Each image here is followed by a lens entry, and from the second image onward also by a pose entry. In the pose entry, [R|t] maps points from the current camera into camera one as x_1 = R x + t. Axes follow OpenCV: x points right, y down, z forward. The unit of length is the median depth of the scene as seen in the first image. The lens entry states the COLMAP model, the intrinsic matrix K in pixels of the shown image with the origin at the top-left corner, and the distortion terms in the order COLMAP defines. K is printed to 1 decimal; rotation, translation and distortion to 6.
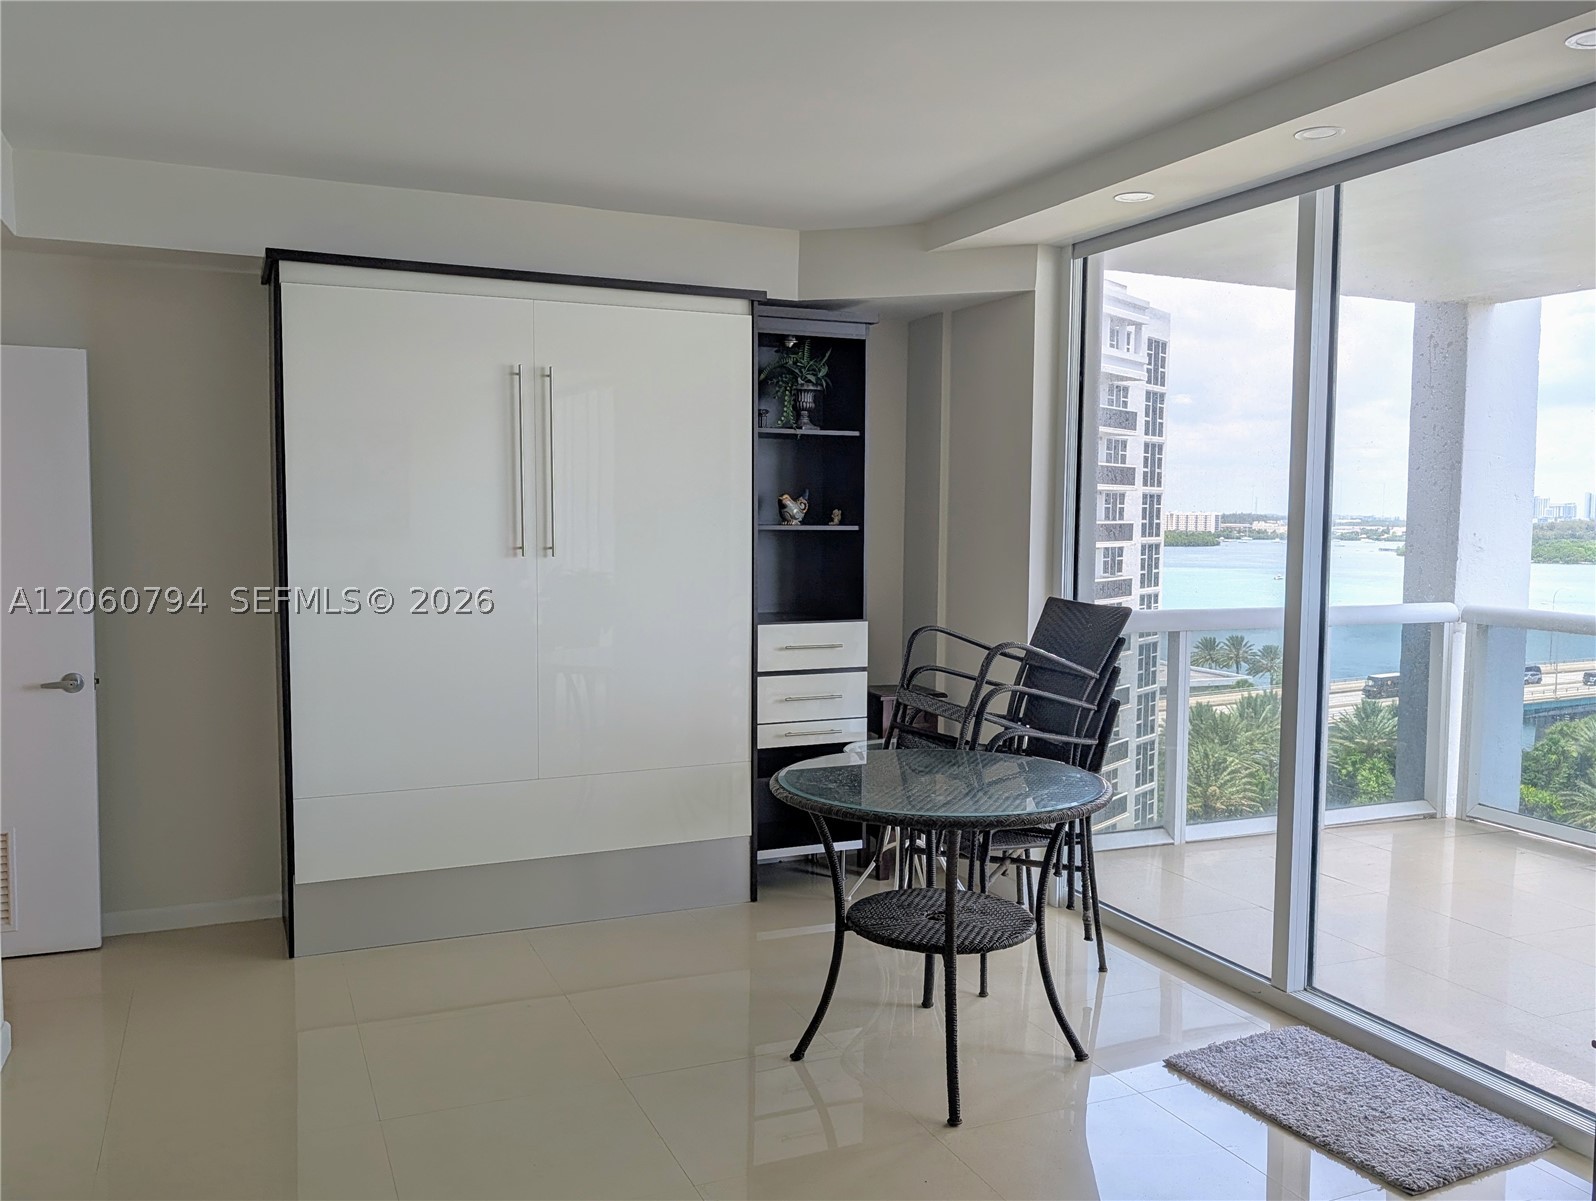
lens RADIAL K [[1272.7, 0, 843.4], [0, 1272.7, 617.7], [0, 0, 1]] dist [0.011580, -0.004500]
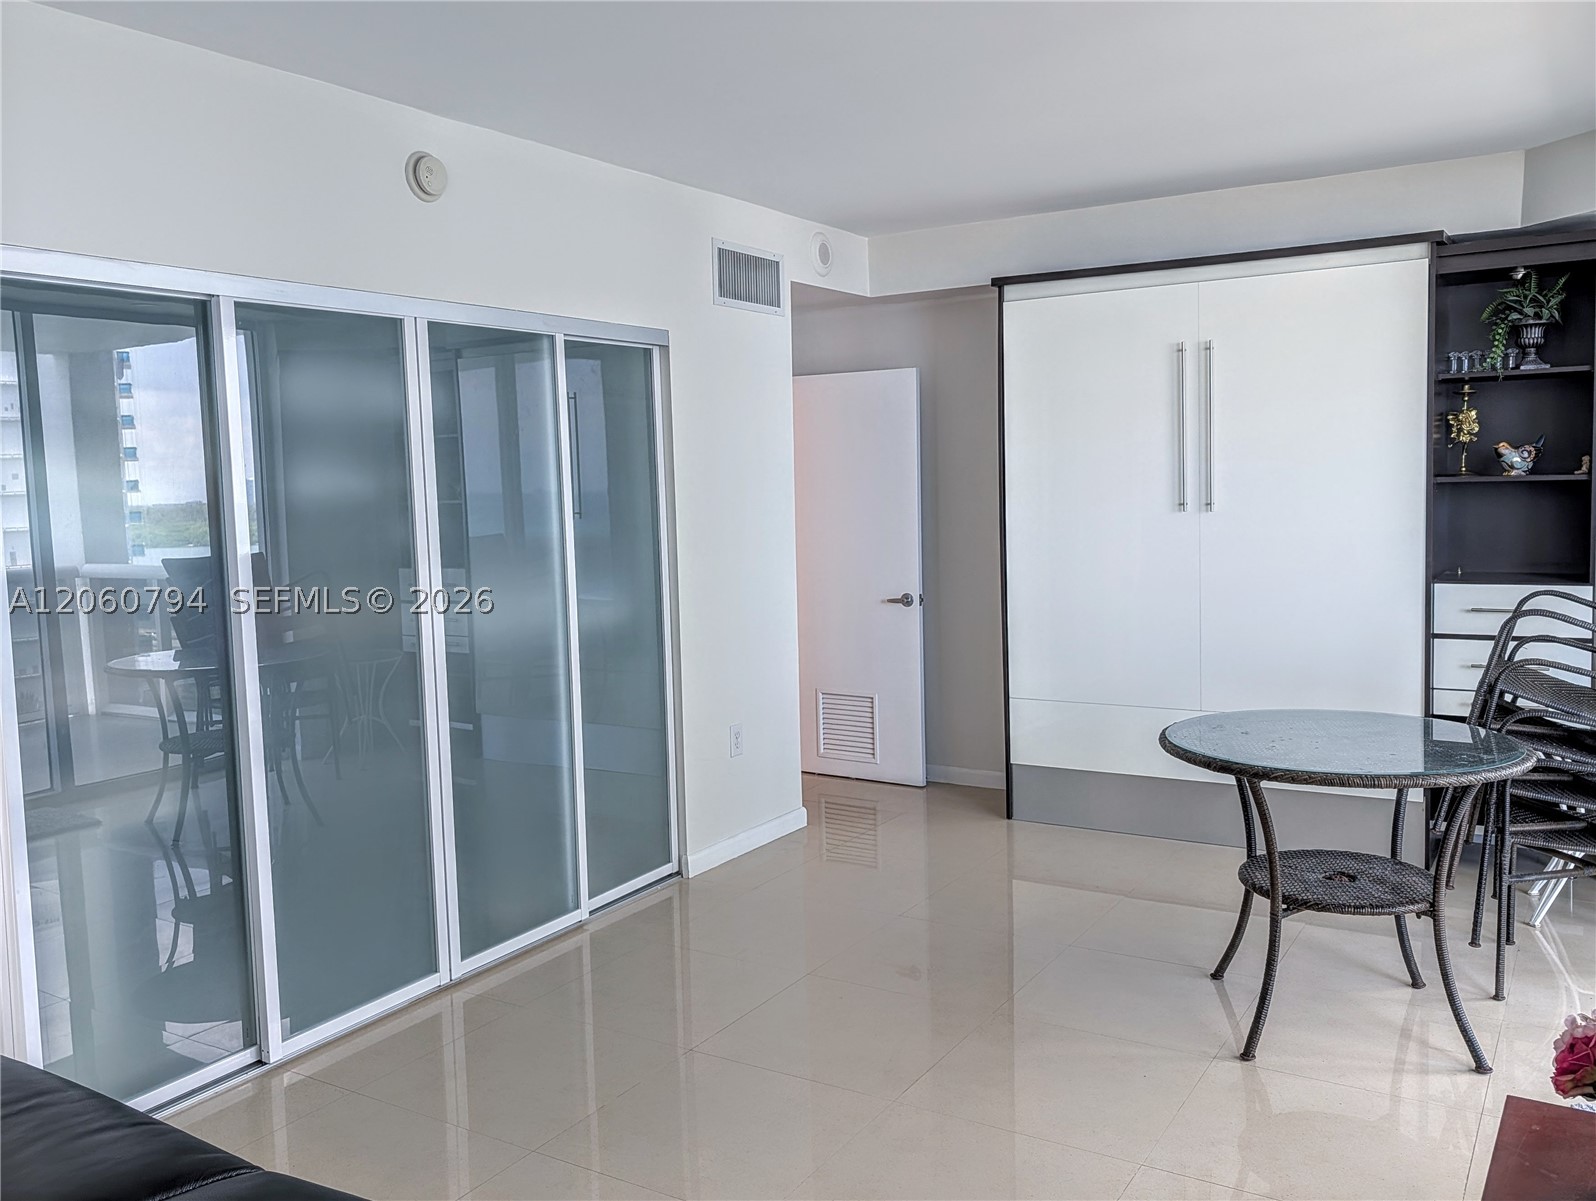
lens RADIAL K [[1272.7, 0, 795.5], [0, 1272.7, 604.2], [0, 0, 1]] dist [0.011580, -0.004500]
pose [[0.579121, 0.058067, -0.813171, 0.448957], [-0.034993, 0.998311, 0.046367, -0.005832], [0.814490, 0.001603, 0.580175, 0.058386]]
